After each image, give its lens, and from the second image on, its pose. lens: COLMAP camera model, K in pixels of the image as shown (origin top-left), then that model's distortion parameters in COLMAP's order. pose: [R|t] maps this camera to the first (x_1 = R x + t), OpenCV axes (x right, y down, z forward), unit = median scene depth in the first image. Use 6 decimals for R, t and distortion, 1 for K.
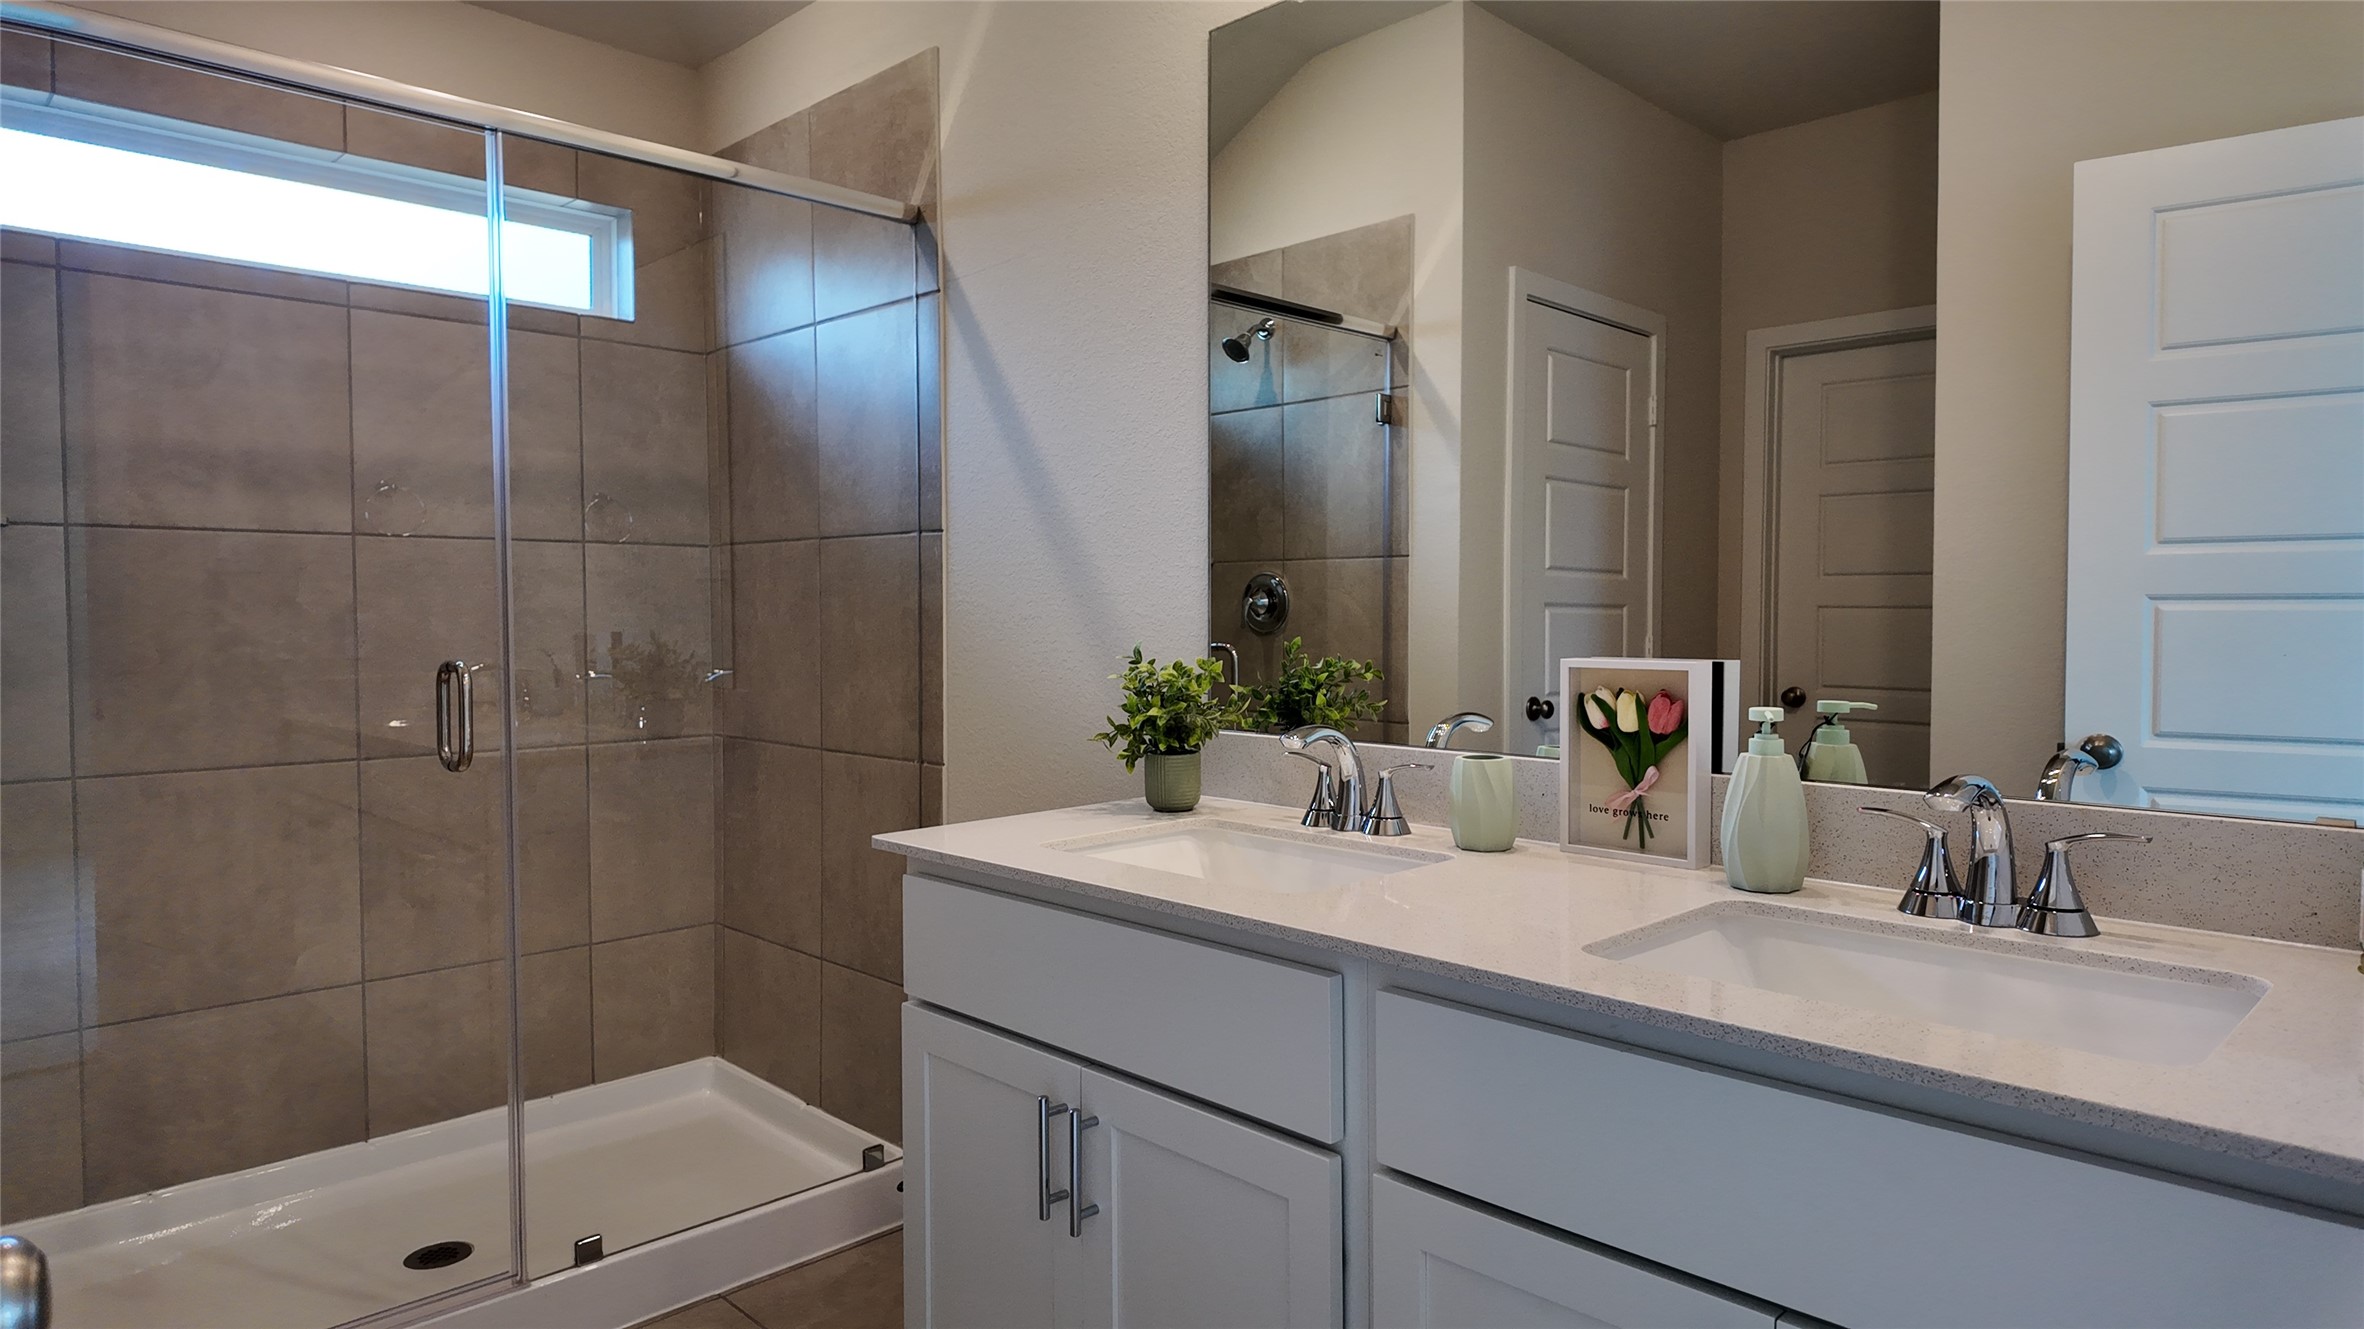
lens RADIAL K [[1396.5, 0, 1194.0], [0, 1396.5, 652.8], [0, 0, 1]] dist [0.066381, -0.001448]
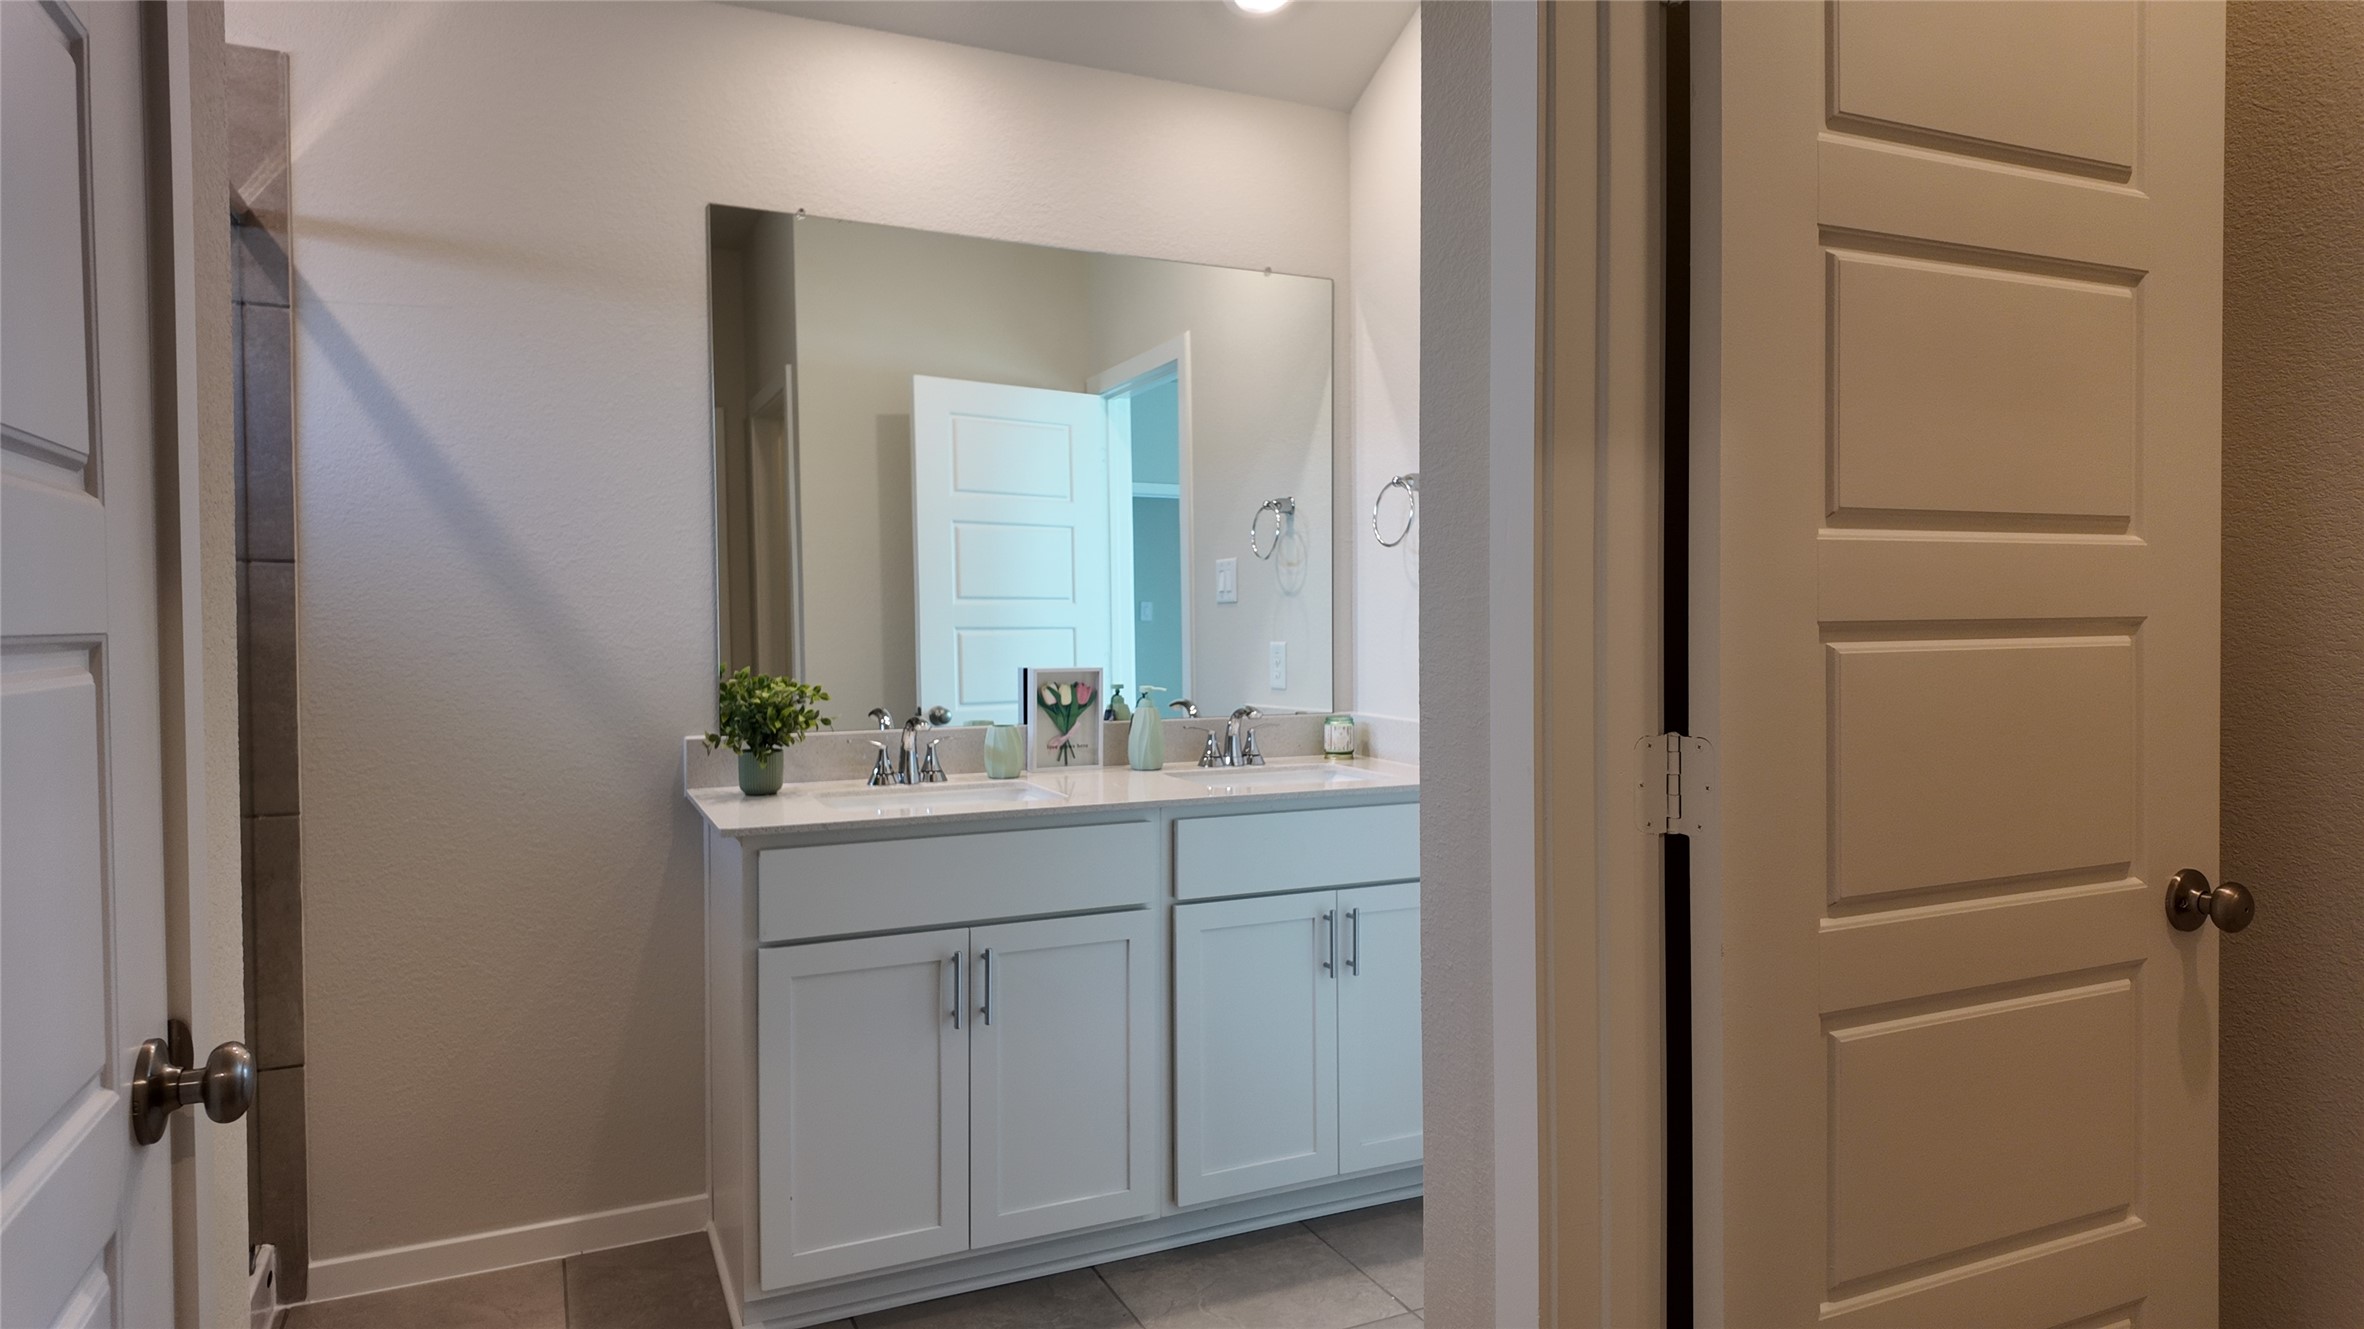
lens RADIAL K [[1396.5, 0, 1194.0], [0, 1396.5, 652.8], [0, 0, 1]] dist [0.066381, -0.001448]
pose [[0.338384, -0.024189, 0.940697, -1.398454], [0.031825, 0.999392, 0.014251, -0.035389], [-0.940470, 0.025115, 0.338948, 0.181202]]
